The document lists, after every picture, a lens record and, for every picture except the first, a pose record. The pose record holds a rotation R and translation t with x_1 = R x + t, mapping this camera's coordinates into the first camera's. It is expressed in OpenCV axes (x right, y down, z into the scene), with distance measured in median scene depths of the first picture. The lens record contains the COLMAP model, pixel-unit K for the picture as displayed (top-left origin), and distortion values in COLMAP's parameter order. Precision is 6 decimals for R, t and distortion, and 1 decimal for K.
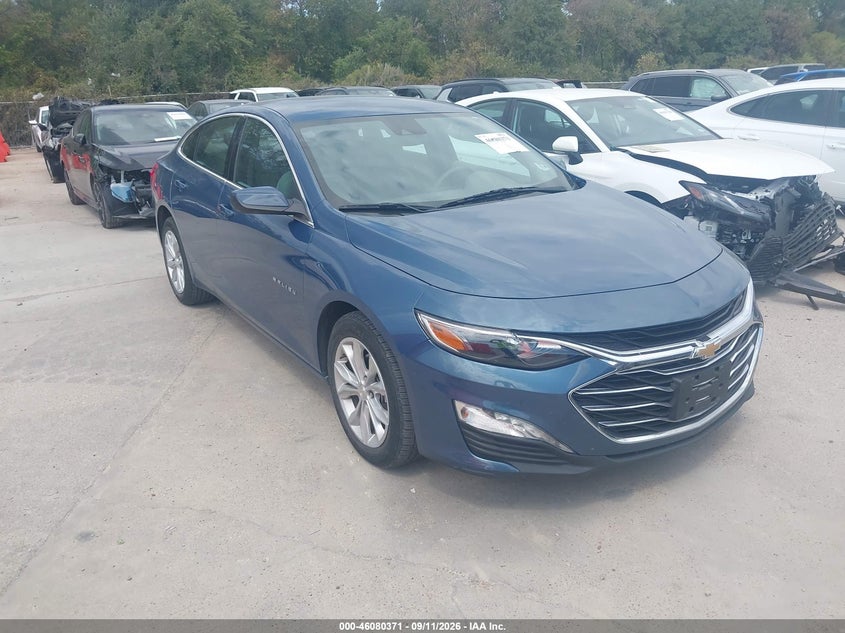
lens RADIAL K [[663.9, 0, 422.5], [0, 663.9, 316.5], [0, 0, 1]] dist [0.041238, -0.000022]
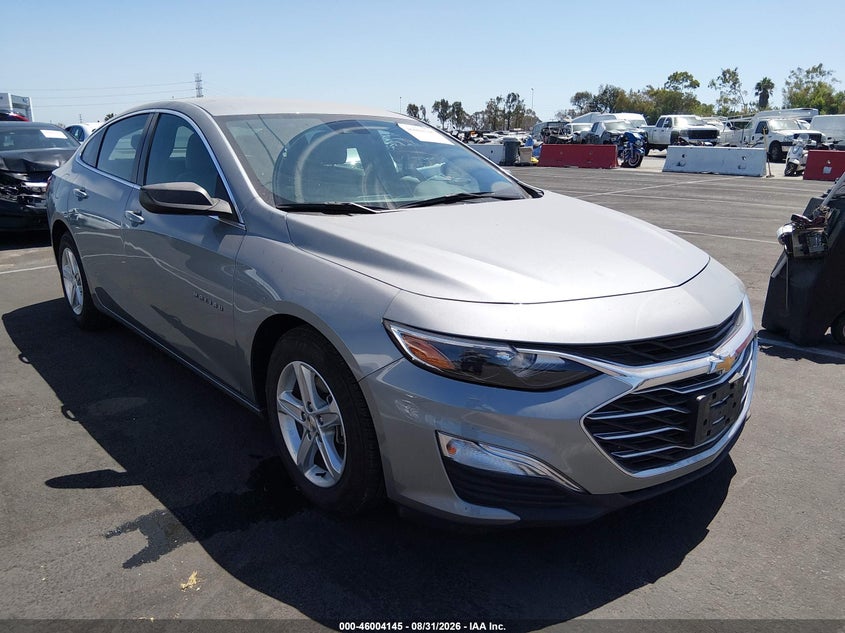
lens RADIAL K [[647.6, 0, 406.6], [0, 647.6, 315.5], [0, 0, 1]] dist [0.001044, 0.000574]
pose [[0.992813, -0.007932, 0.119411, -0.079932], [0.014883, 0.998239, -0.057427, 0.031000], [-0.118745, 0.058792, 0.991183, 0.225165]]
